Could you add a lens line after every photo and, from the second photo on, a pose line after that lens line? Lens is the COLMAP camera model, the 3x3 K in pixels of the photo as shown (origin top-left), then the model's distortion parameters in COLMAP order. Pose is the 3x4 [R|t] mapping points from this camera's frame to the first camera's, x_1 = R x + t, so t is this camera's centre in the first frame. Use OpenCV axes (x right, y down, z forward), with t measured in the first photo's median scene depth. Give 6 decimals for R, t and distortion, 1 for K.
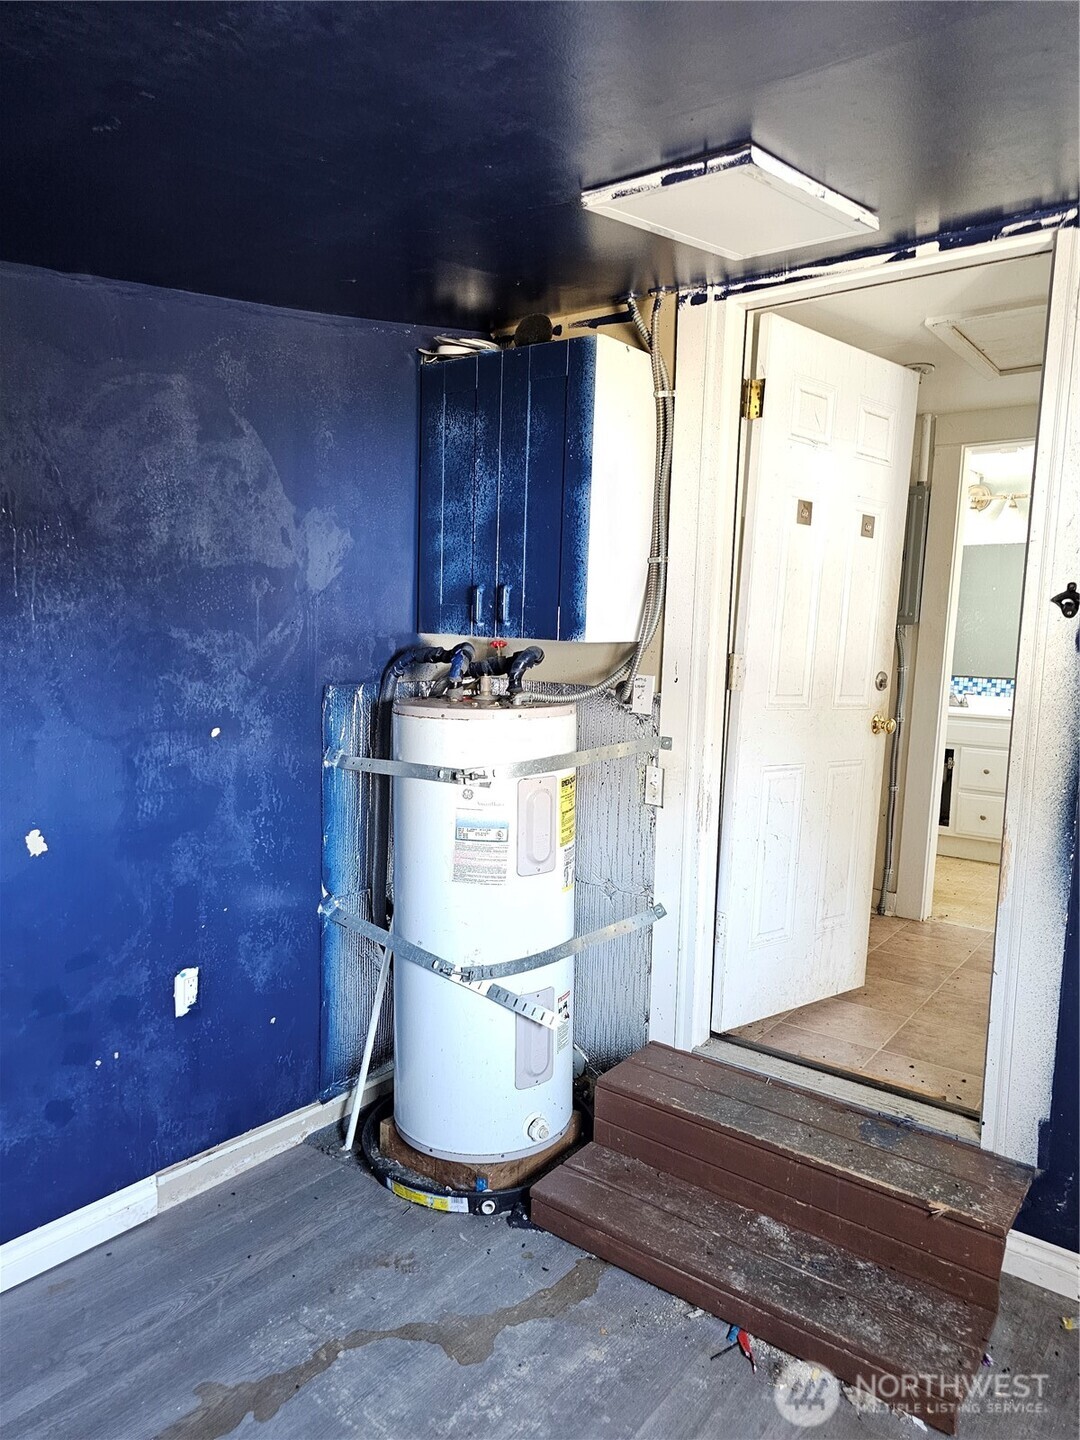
lens RADIAL K [[974.2, 0, 541.5], [0, 974.2, 723.3], [0, 0, 1]] dist [0.050621, -0.030827]
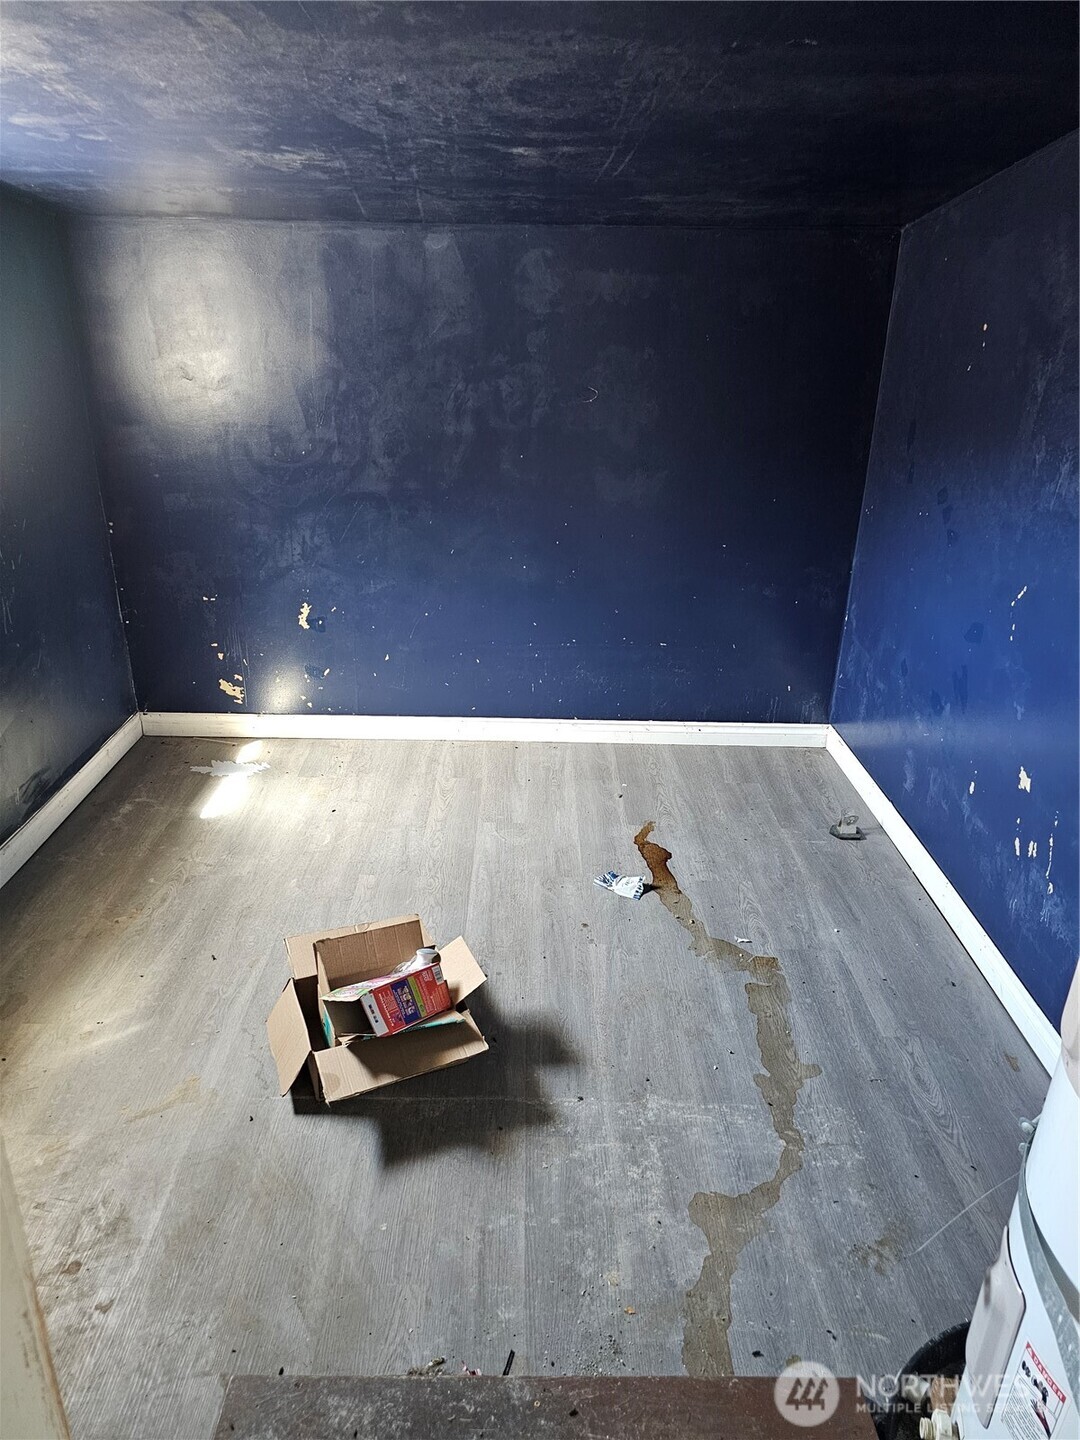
lens RADIAL K [[974.2, 0, 539.0], [0, 974.2, 722.3], [0, 0, 1]] dist [0.050621, -0.030827]
pose [[-0.780144, 0.199601, -0.592903, 0.557808], [-0.111913, 0.887921, 0.446174, -0.225674], [0.615508, 0.414434, -0.670369, 1.376210]]
